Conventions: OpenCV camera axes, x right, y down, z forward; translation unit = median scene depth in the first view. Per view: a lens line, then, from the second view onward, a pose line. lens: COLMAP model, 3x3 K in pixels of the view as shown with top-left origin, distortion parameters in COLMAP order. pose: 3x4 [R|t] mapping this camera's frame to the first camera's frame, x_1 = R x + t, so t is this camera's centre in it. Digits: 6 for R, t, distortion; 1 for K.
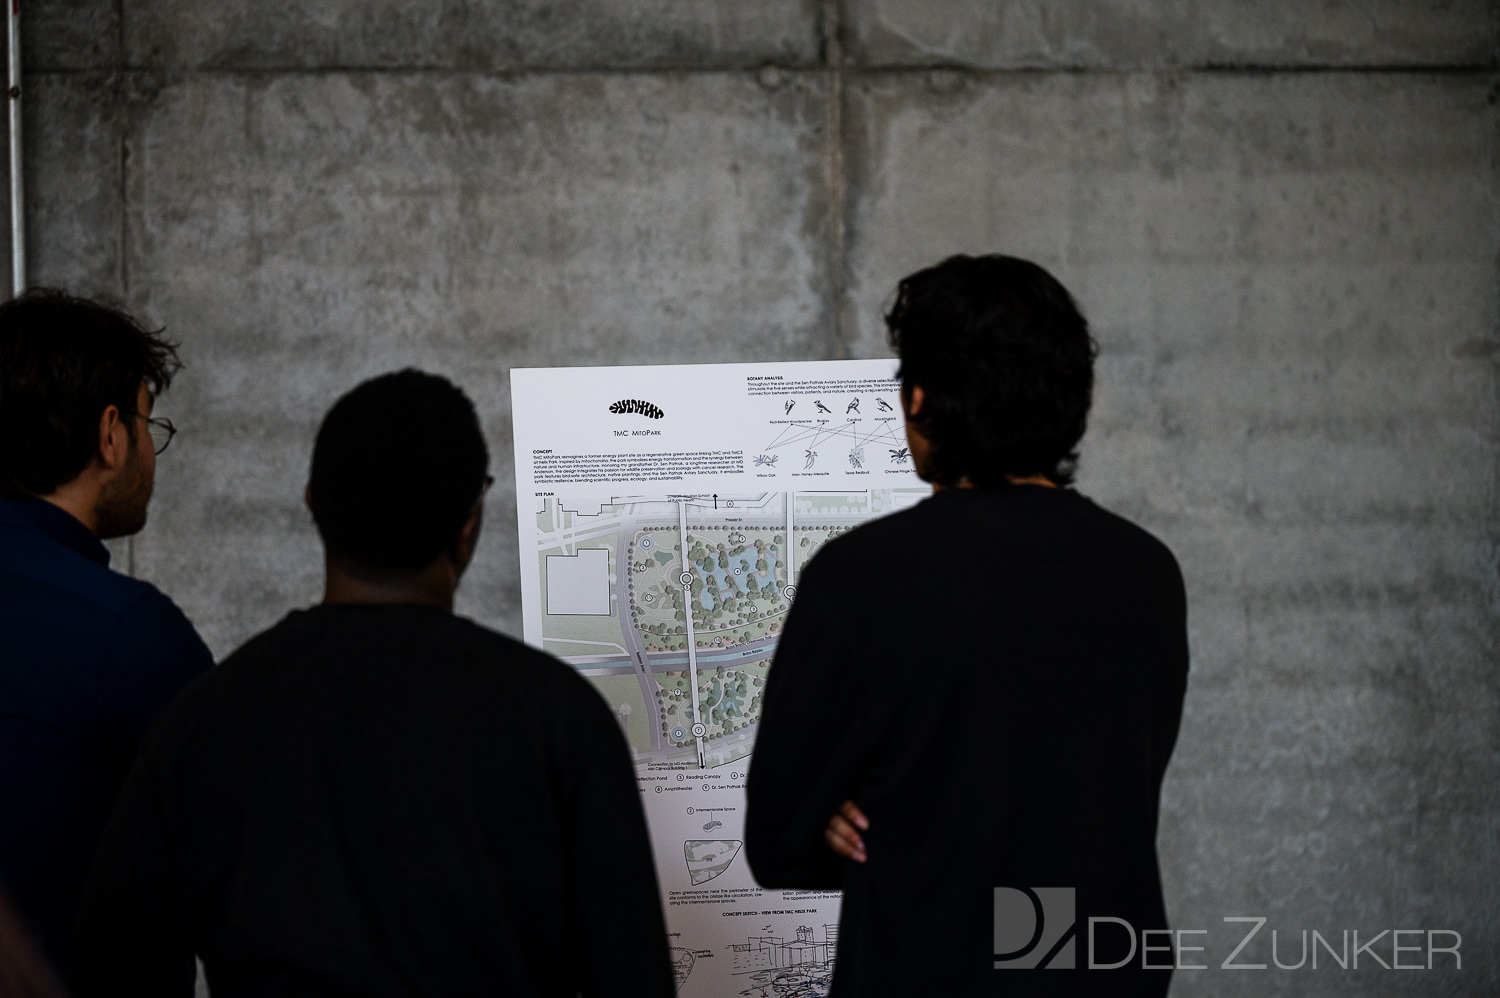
lens RADIAL K [[4807.7, 0, 750.3], [0, 4807.7, 498.8], [0, 0, 1]] dist [-0.000660, 0.000000]
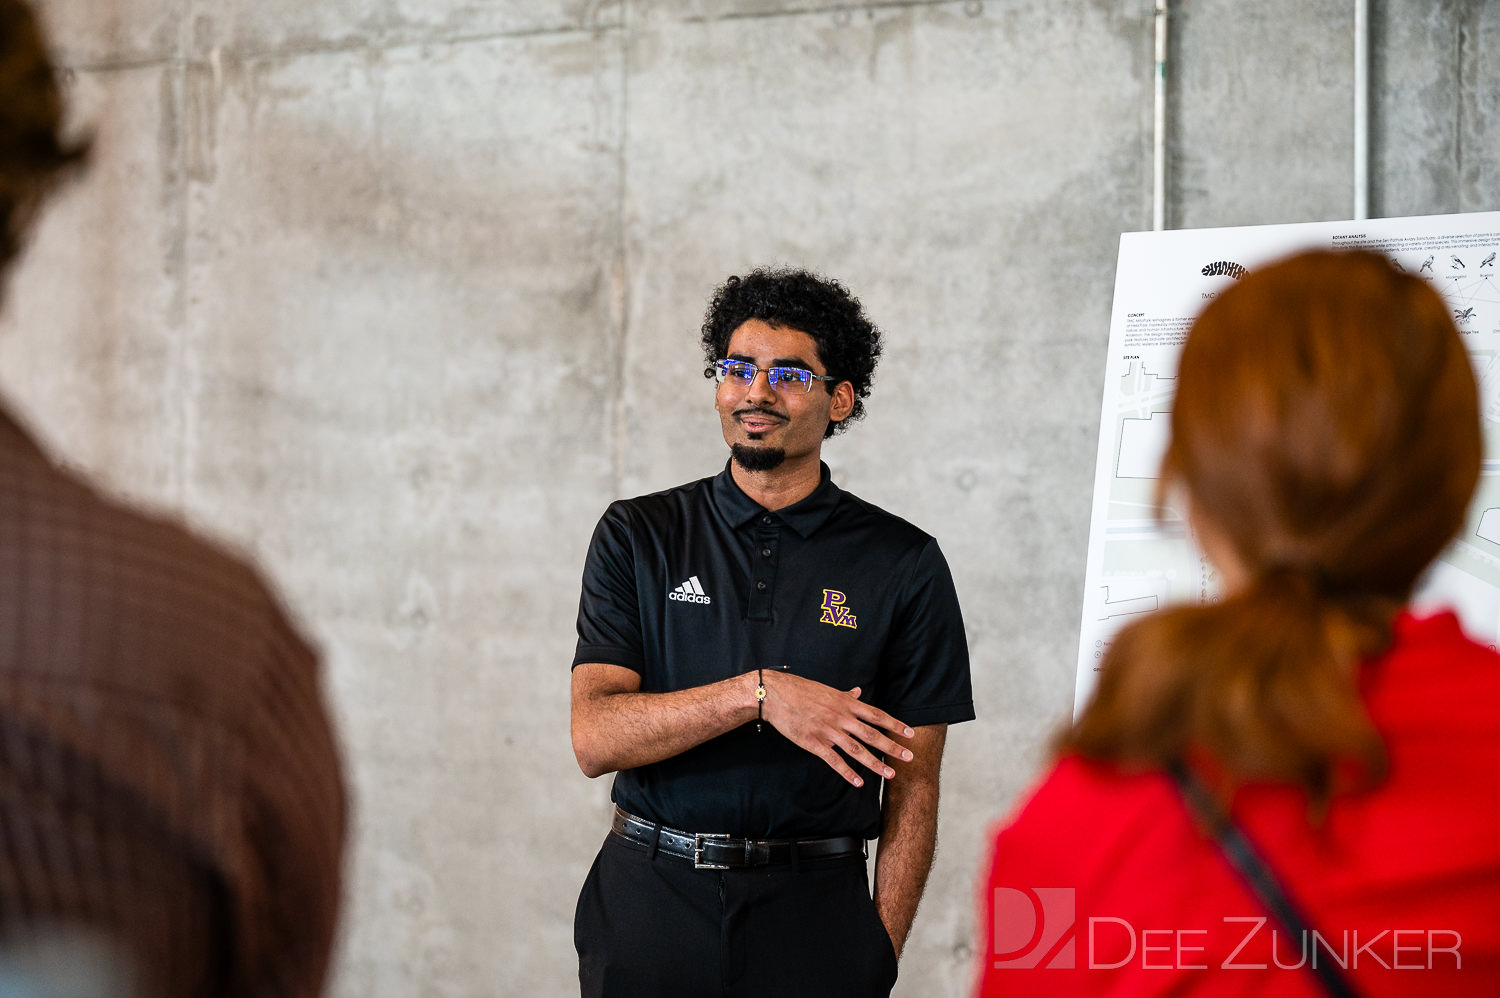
lens RADIAL K [[3917.6, 0, 750.1], [0, 3917.6, 498.0], [0, 0, 1]] dist [-0.027368, 0.000000]
pose [[0.712221, 0.022723, -0.701587, 0.364097], [-0.001380, 0.999519, 0.030972, 0.002423], [0.701954, -0.021091, 0.711910, 0.278231]]
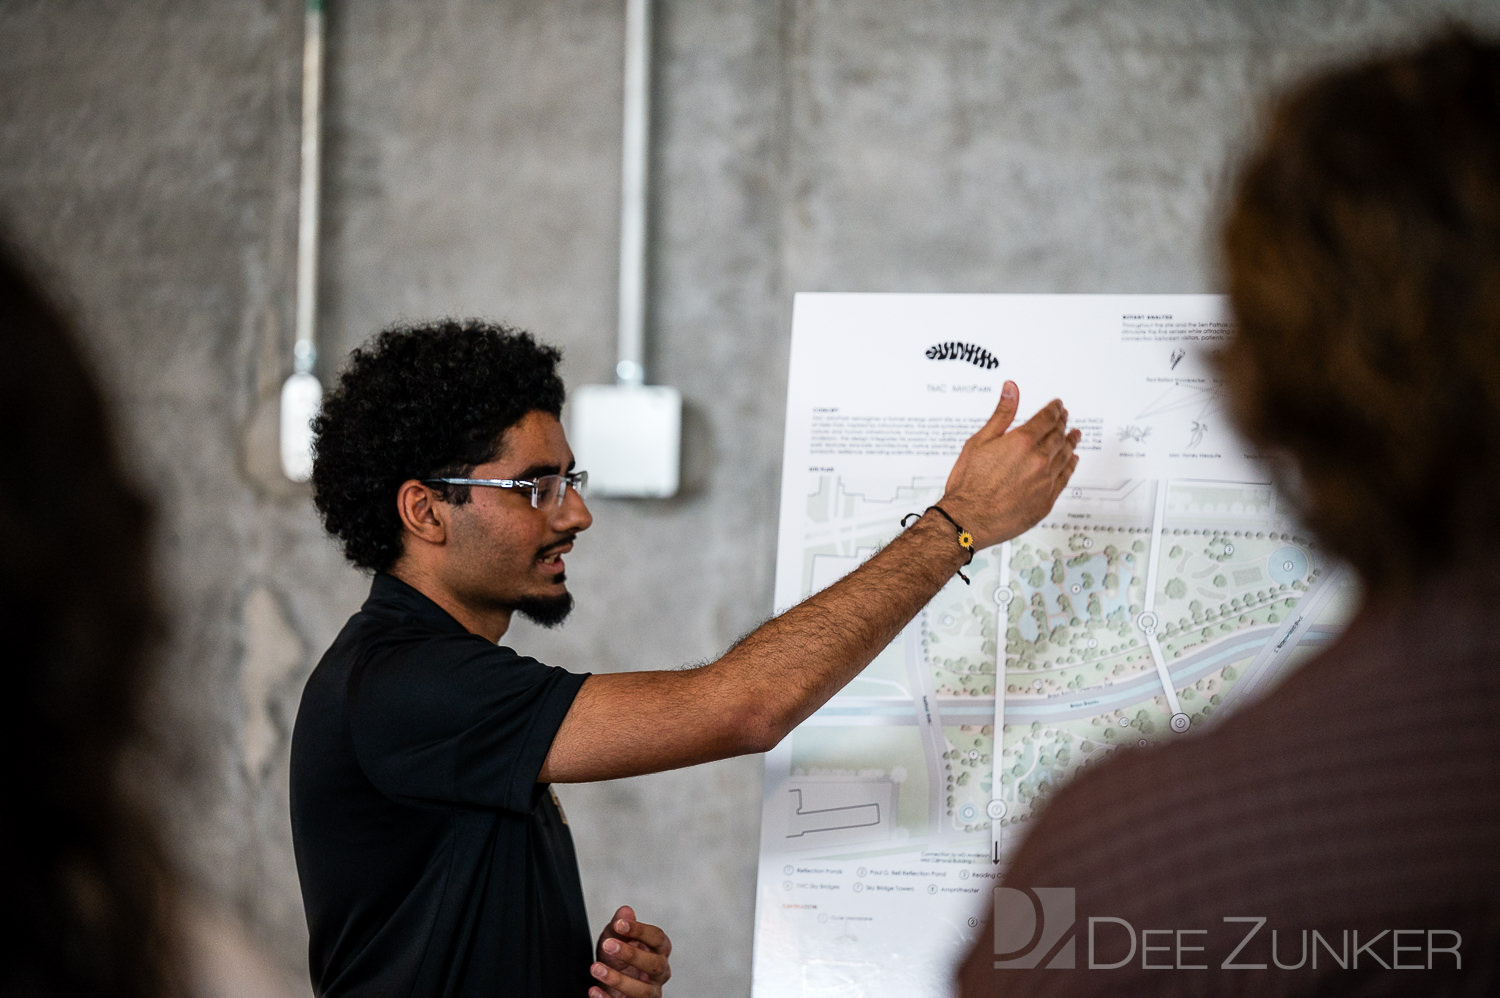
lens RADIAL K [[6859.8, 0, 750.0], [0, 6859.8, 499.3], [0, 0, 1]] dist [-0.303140, 0.000000]
pose [[0.929630, 0.038842, -0.366441, 0.247345], [-0.038092, 0.999231, 0.009280, -0.004291], [0.366520, 0.005331, 0.930395, 0.034506]]
